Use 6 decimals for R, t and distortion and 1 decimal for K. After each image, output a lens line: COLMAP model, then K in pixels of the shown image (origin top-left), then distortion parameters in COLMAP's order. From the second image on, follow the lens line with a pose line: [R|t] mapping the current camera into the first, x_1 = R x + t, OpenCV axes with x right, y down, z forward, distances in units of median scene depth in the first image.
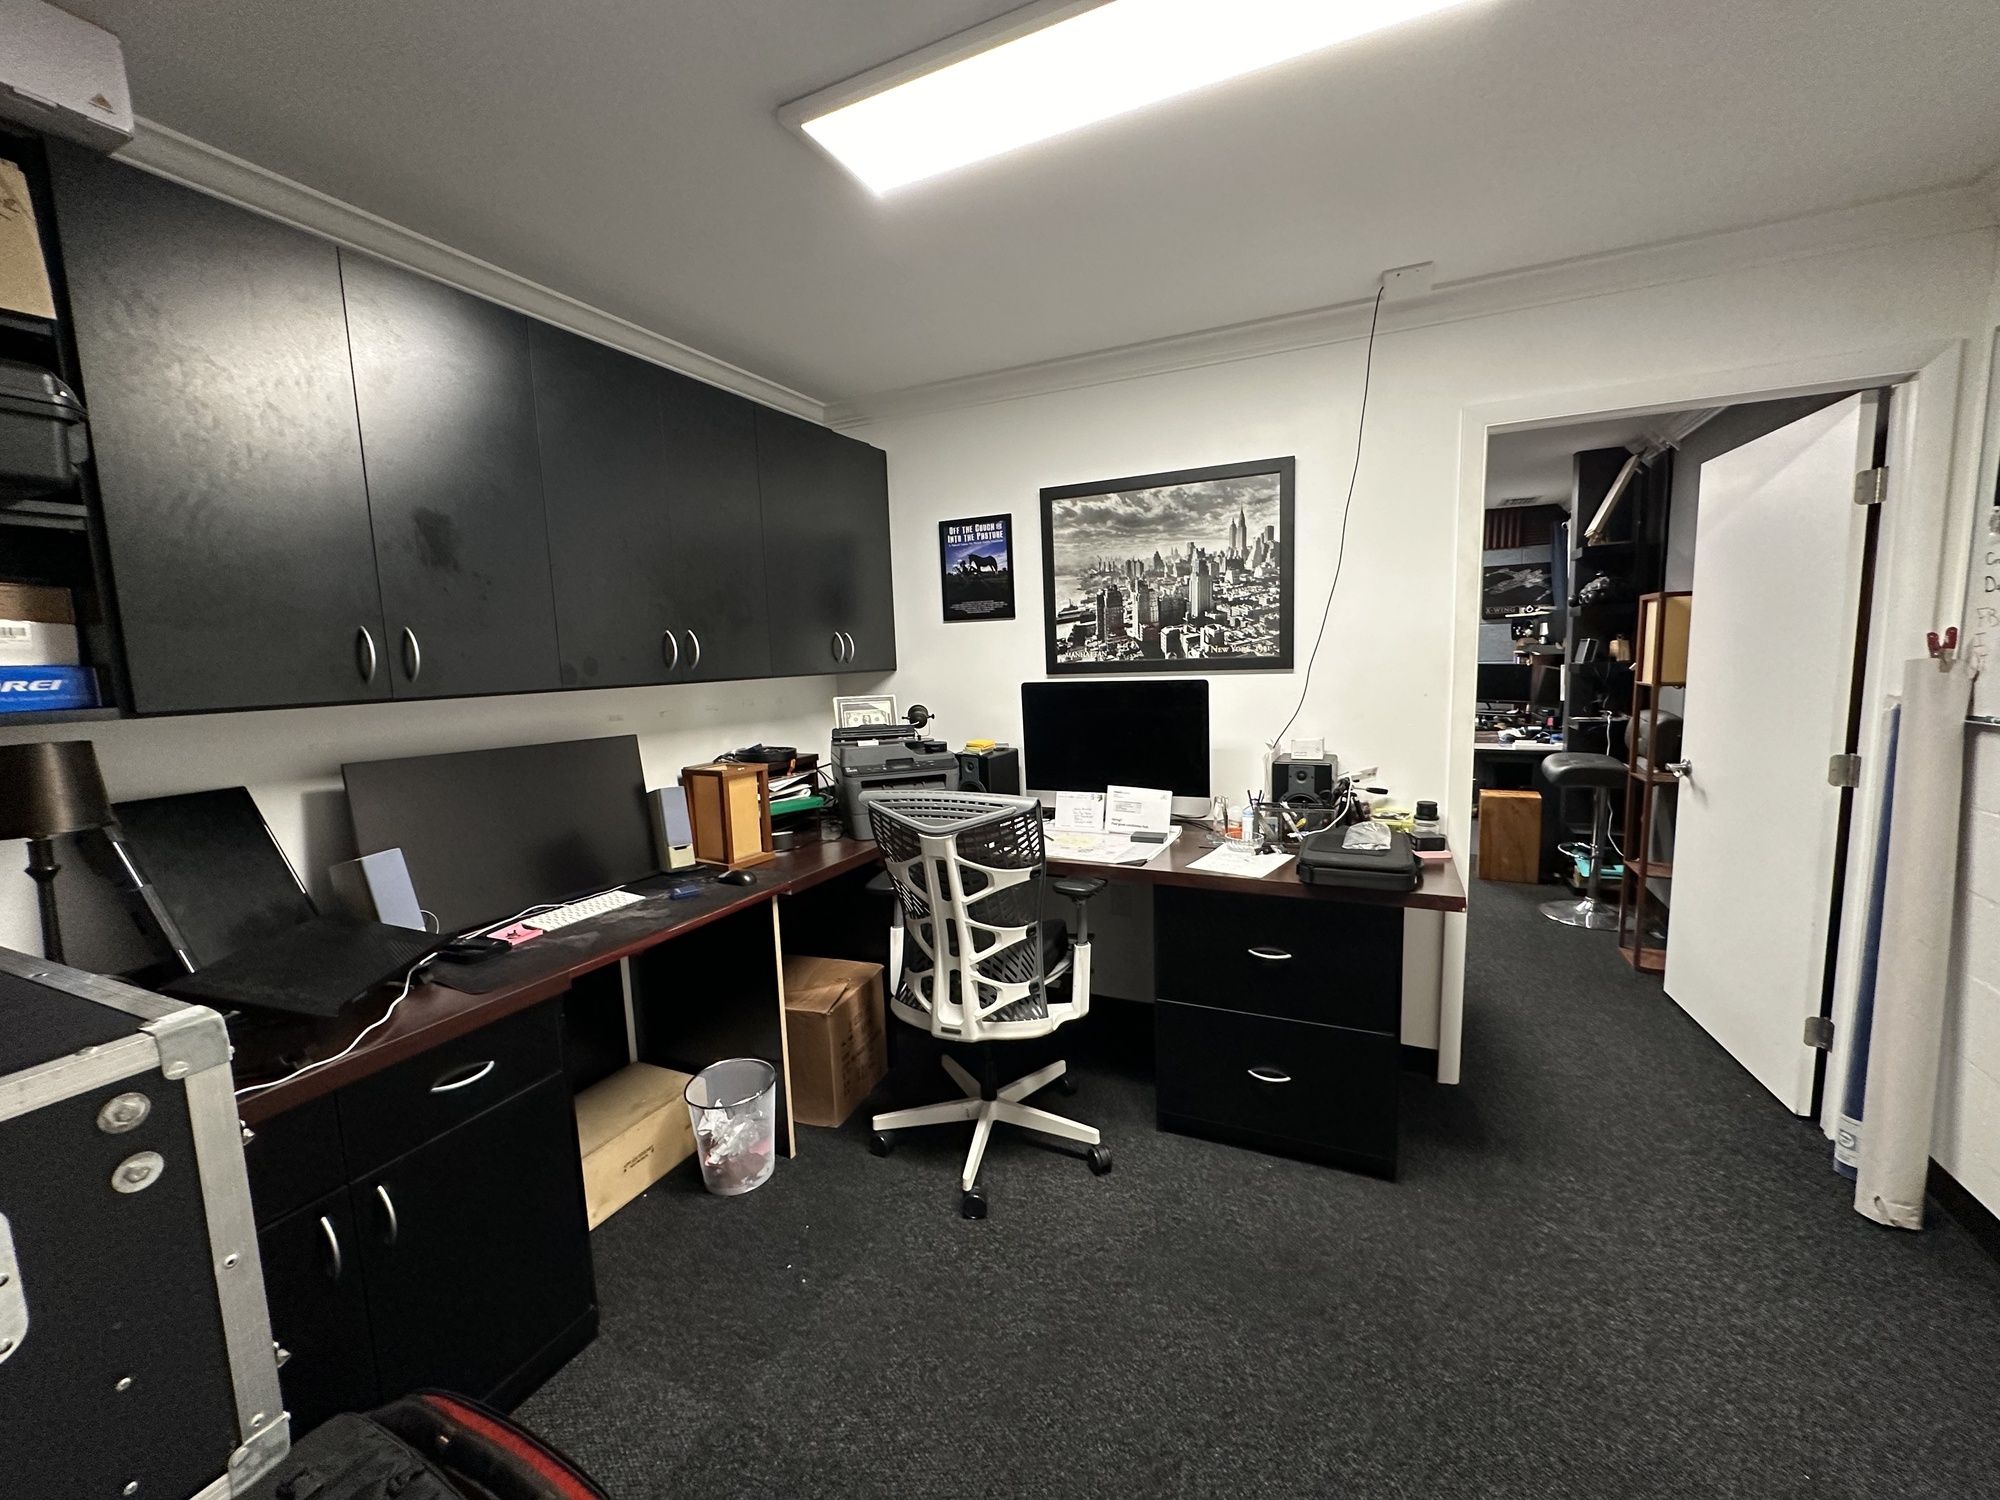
lens RADIAL K [[803.9, 0, 1000.0], [0, 803.9, 750.0], [0, 0, 1]] dist [-0.000325, -0.000051]
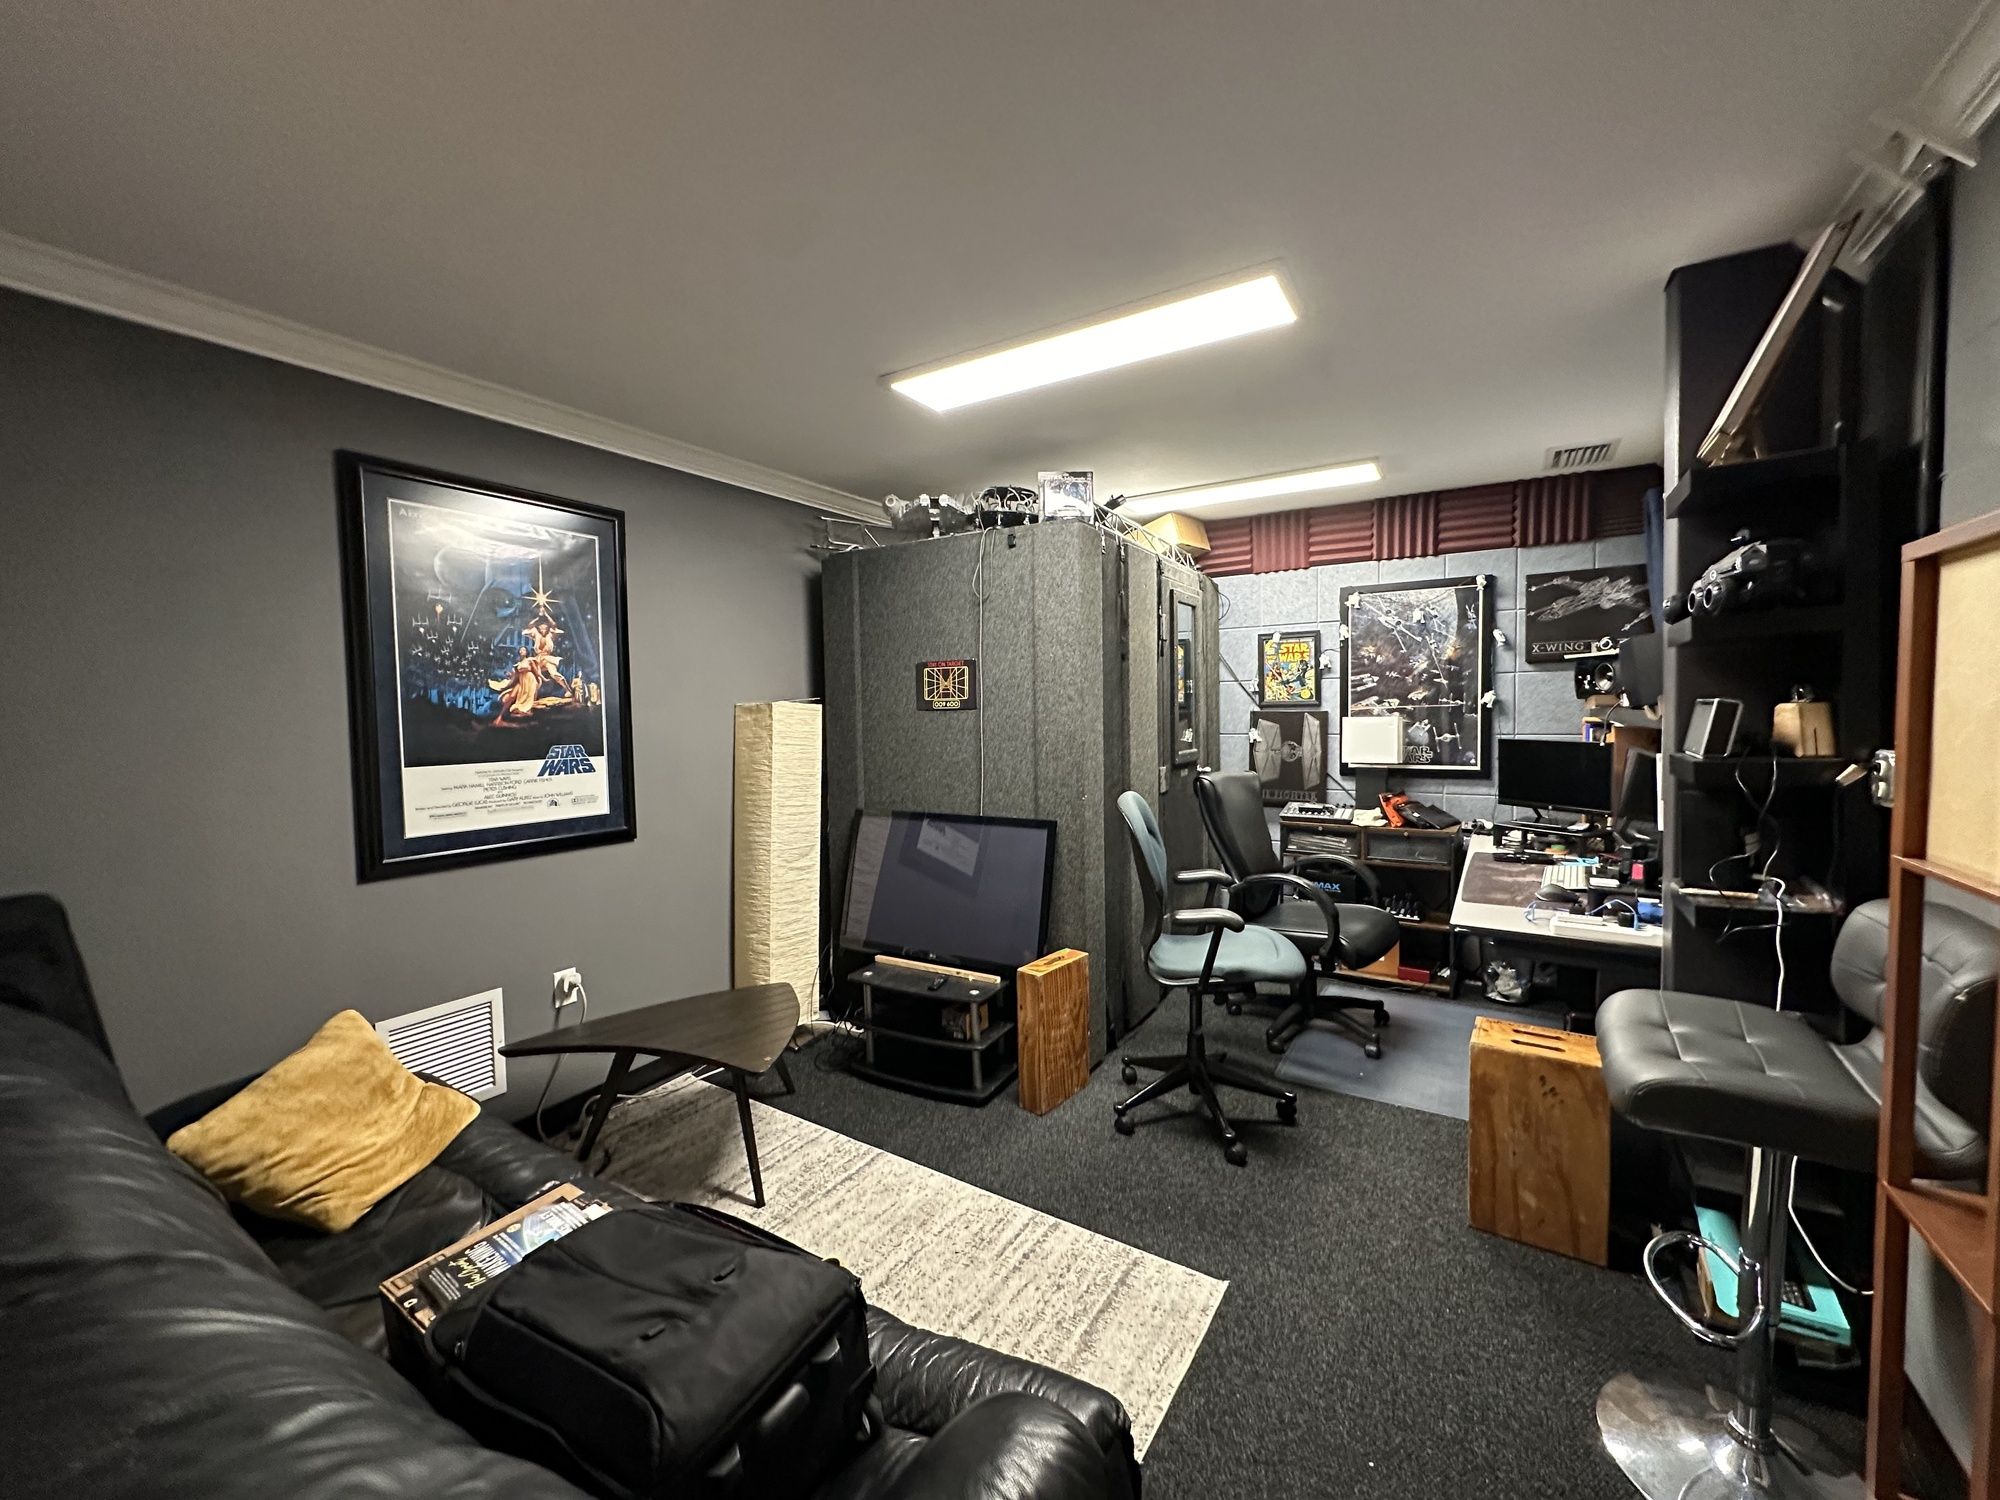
lens RADIAL K [[817.1, 0, 1000.0], [0, 817.1, 750.0], [0, 0, 1]] dist [-0.000254, 0.000005]
pose [[0.994985, 0.015738, -0.098781, 0.381985], [-0.022049, 0.997761, -0.063134, -0.072620], [0.097566, 0.064995, 0.993104, 0.514068]]
